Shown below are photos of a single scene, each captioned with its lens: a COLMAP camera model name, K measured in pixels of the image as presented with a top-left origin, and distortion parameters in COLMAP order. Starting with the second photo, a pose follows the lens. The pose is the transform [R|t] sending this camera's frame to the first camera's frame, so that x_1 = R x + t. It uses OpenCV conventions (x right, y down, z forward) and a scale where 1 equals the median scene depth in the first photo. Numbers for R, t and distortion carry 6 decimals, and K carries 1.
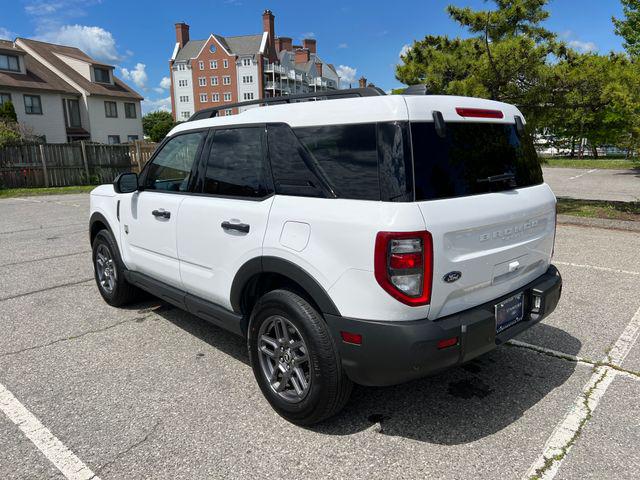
lens RADIAL K [[481.7, 0, 322.1], [0, 481.7, 237.8], [0, 0, 1]] dist [0.054773, -0.058099]
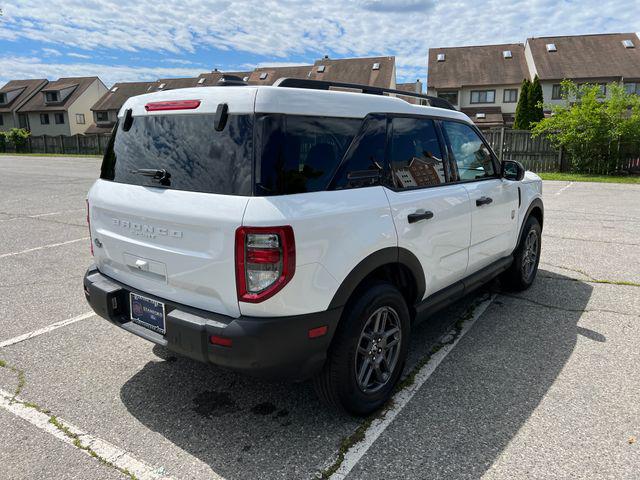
lens RADIAL K [[481.7, 0, 323.5], [0, 481.7, 233.6], [0, 0, 1]] dist [0.054773, -0.058099]
pose [[0.162100, 0.212693, -0.963579, 1.021886], [-0.190158, 0.964924, 0.181001, -0.182726], [0.968279, 0.153892, 0.196860, 0.858014]]
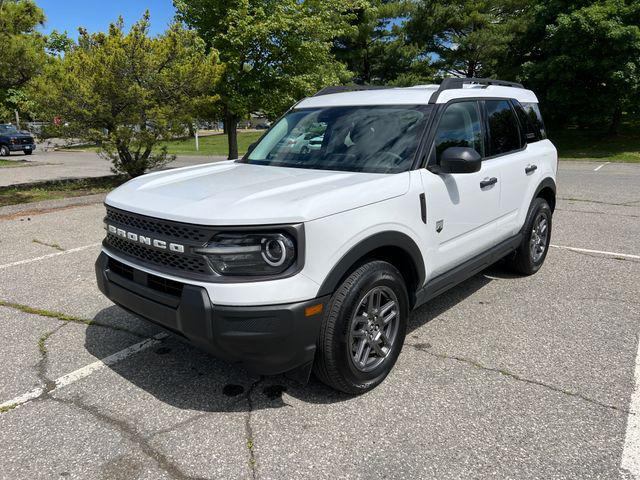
lens RADIAL K [[481.7, 0, 319.7], [0, 481.7, 240.2], [0, 0, 1]] dist [0.054773, -0.058099]
pose [[-0.111754, -0.225395, 0.967837, -1.314843], [0.205850, 0.947562, 0.244442, -0.258210], [-0.972182, 0.226547, -0.059496, 1.454131]]
